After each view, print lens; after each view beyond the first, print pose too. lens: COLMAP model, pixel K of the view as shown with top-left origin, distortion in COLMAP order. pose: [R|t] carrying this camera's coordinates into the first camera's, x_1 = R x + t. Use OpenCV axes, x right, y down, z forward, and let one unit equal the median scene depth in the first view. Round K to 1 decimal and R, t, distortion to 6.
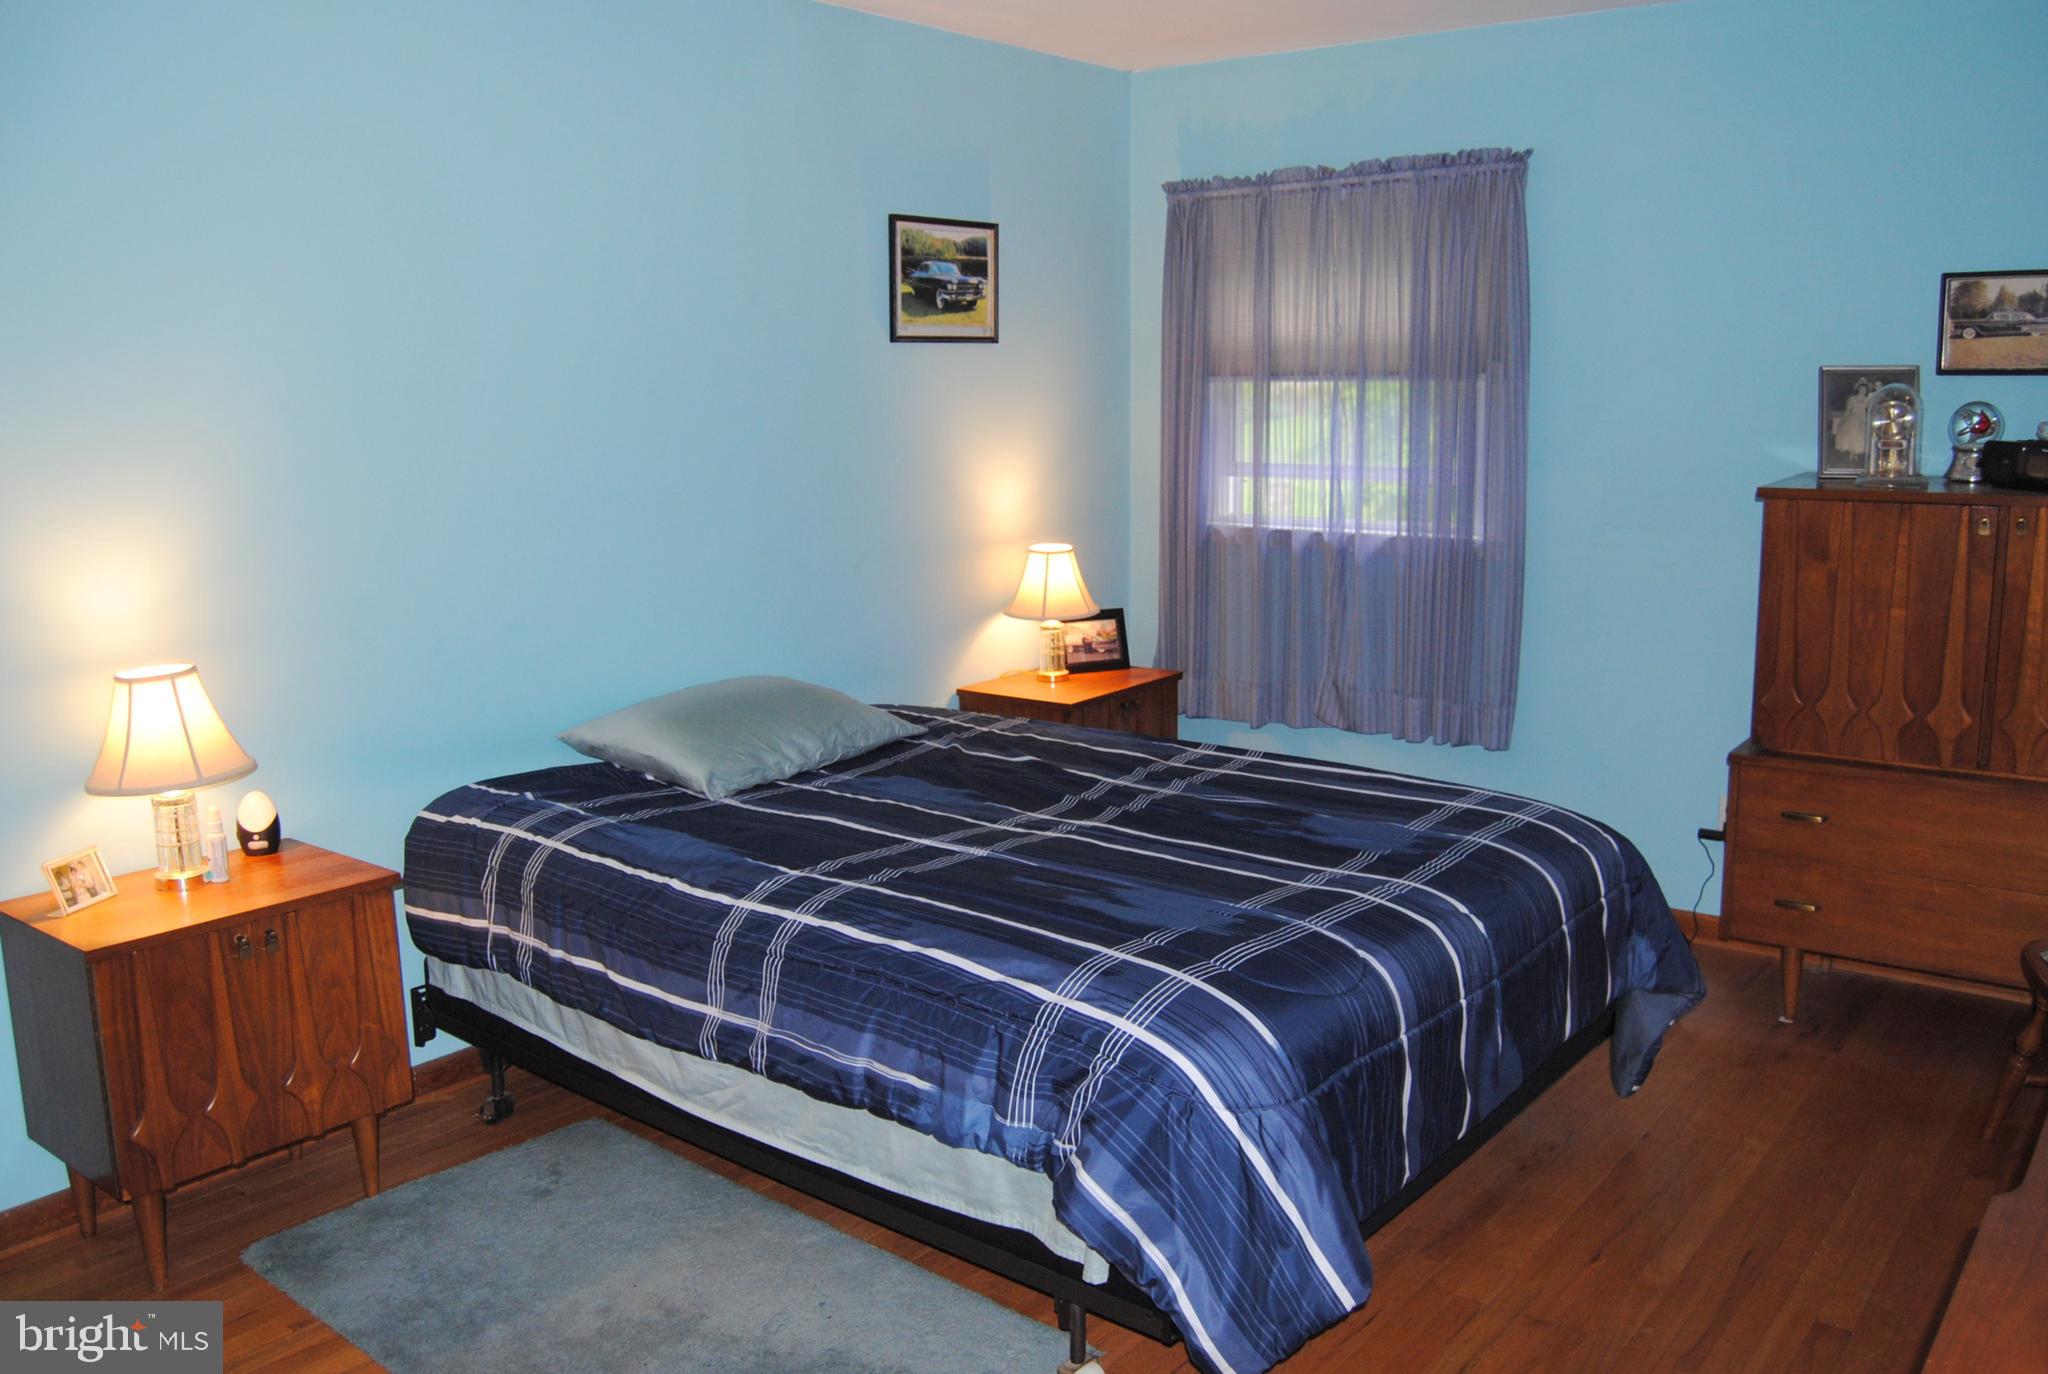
lens RADIAL K [[1674.1, 0, 1009.3], [0, 1674.1, 687.4], [0, 0, 1]] dist [-0.081346, 0.020469]
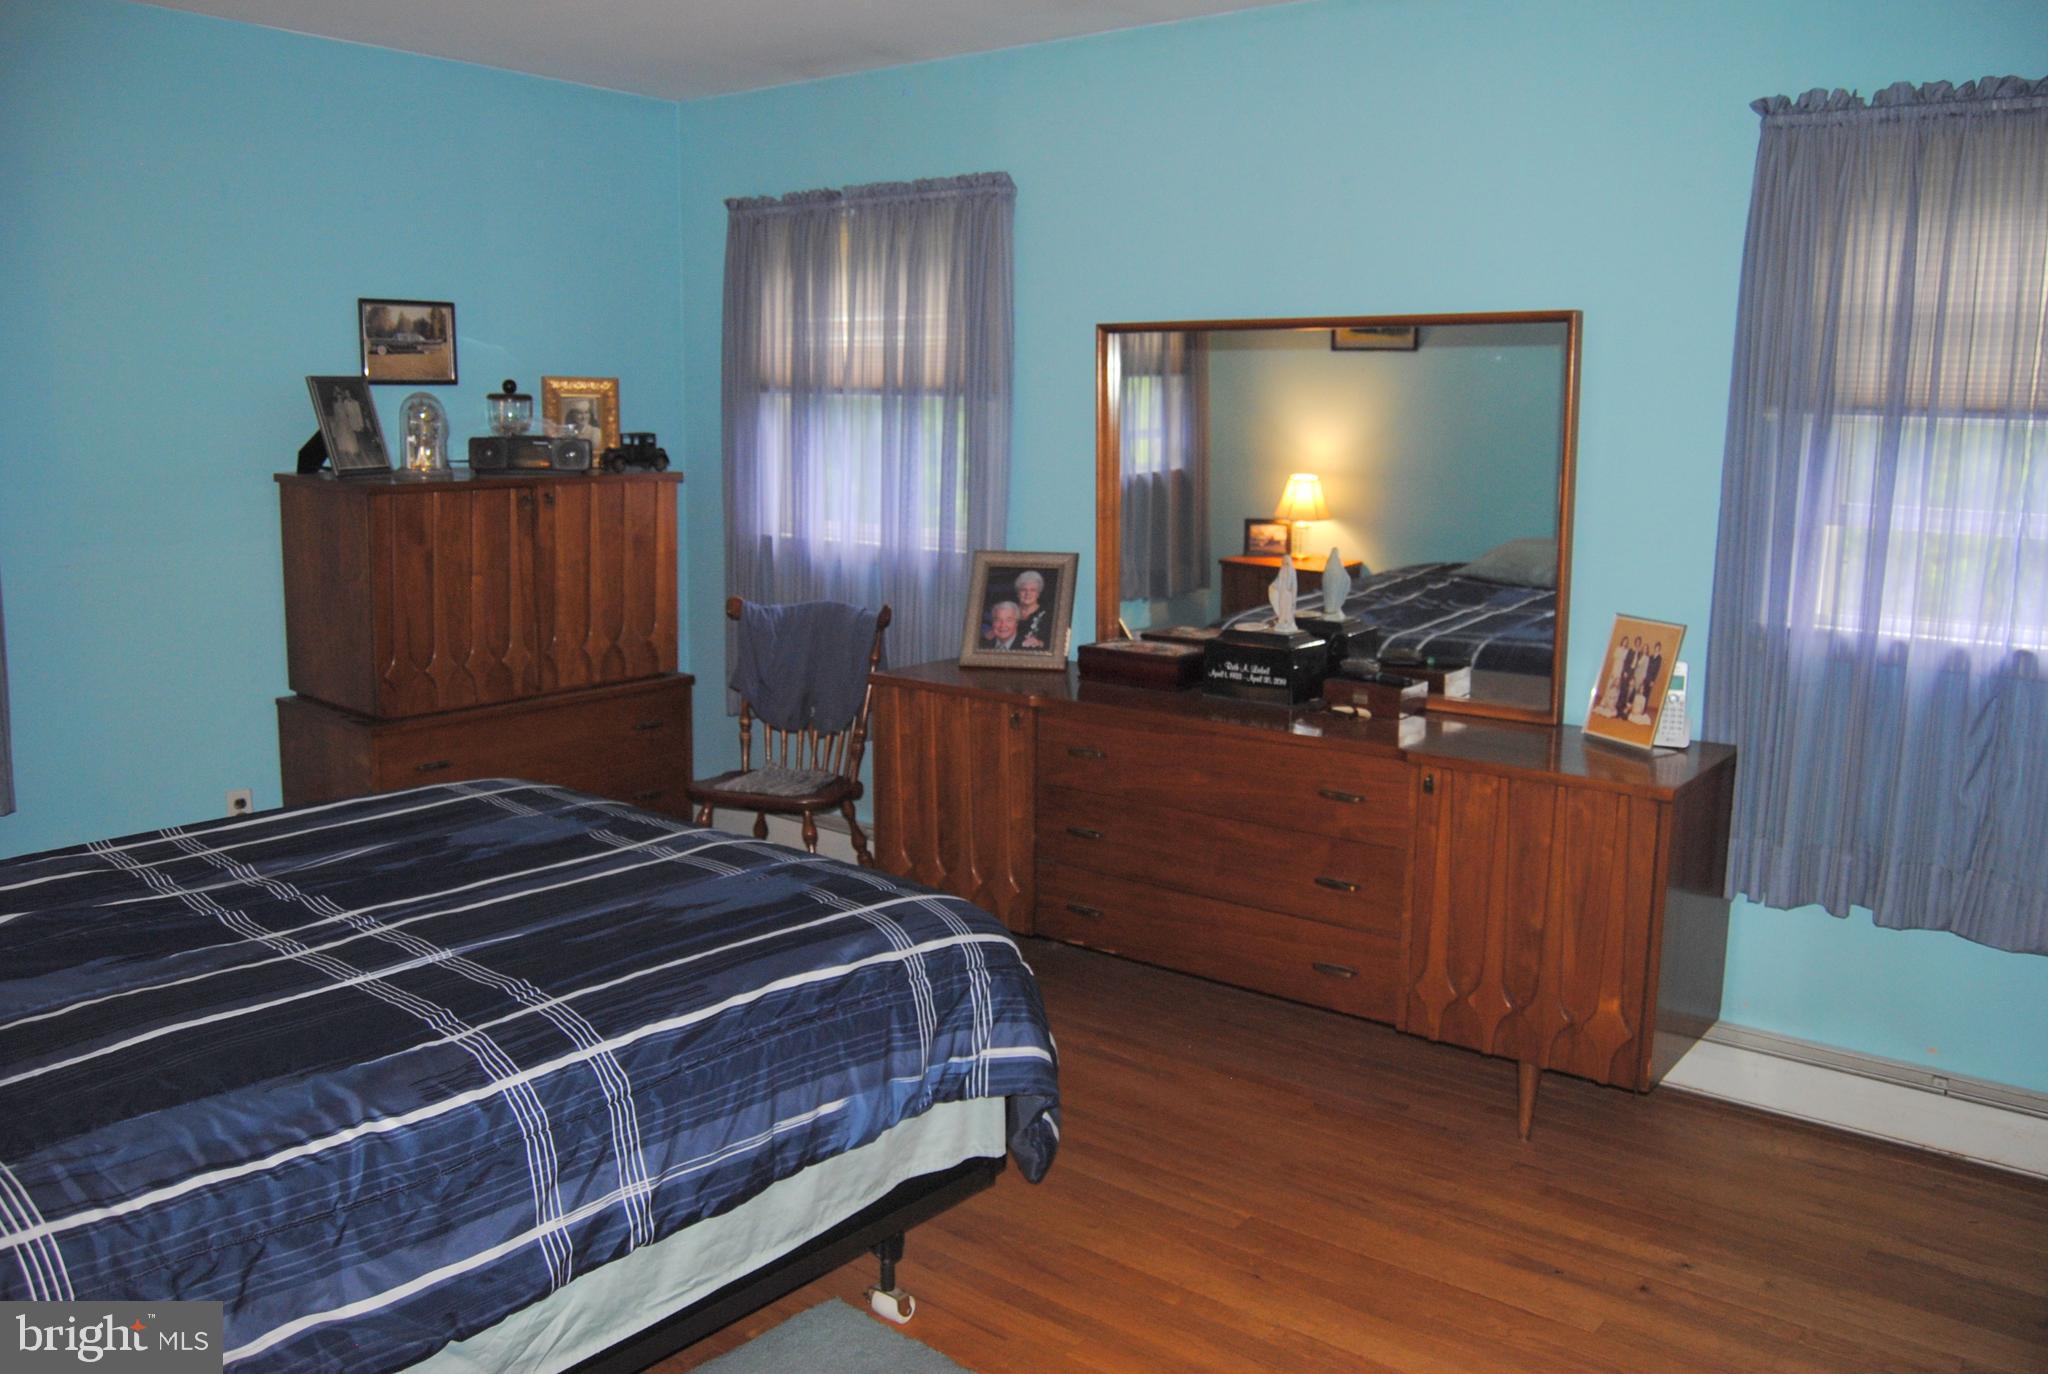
lens RADIAL K [[1674.1, 0, 1009.1], [0, 1674.1, 680.6], [0, 0, 1]] dist [-0.081346, 0.020469]
pose [[-0.009632, -0.151750, 0.988372, -0.859399], [0.161567, 0.975194, 0.151301, -0.118324], [-0.986815, 0.161146, 0.015125, 0.744984]]
